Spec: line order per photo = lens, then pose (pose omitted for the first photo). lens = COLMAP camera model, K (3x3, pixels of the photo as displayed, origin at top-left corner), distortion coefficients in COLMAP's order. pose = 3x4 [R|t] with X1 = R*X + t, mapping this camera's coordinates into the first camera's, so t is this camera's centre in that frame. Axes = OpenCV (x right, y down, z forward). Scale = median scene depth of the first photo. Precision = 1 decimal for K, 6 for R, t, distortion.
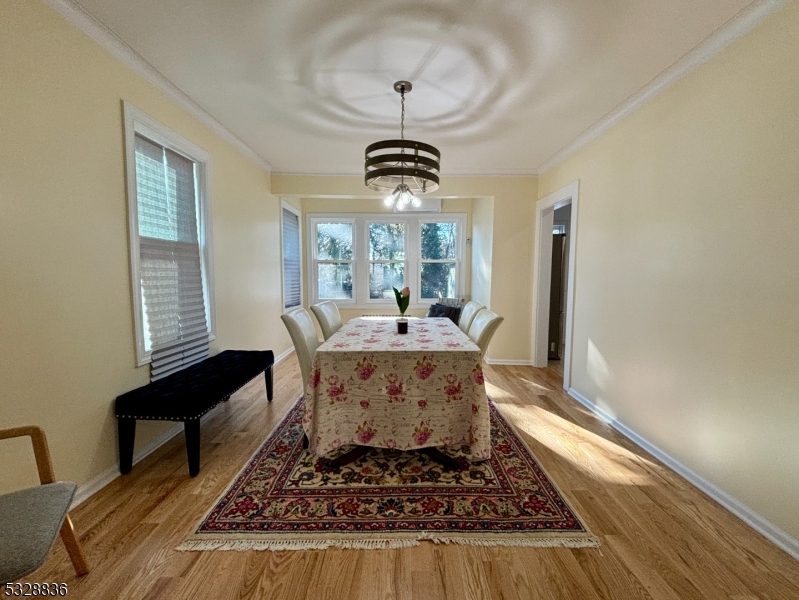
lens RADIAL K [[323.4, 0, 399.8], [0, 323.4, 299.4], [0, 0, 1]] dist [0.000134, 0.000044]
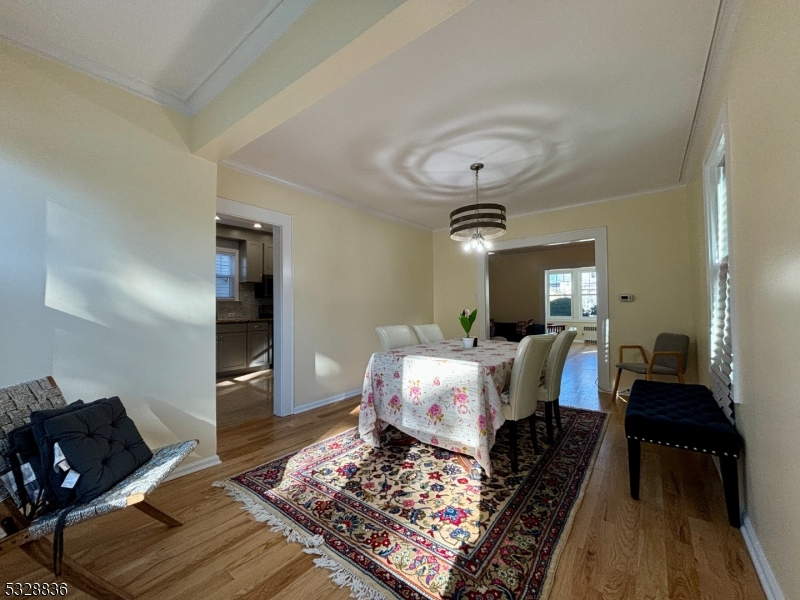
lens RADIAL K [[323.8, 0, 400.9], [0, 323.8, 301.0], [0, 0, 1]] dist [0.000134, 0.000044]
pose [[-0.781888, 0.015820, 0.623218, -0.610420], [0.049898, 0.998059, 0.037266, -0.147565], [-0.621419, 0.060235, -0.781160, 2.381257]]
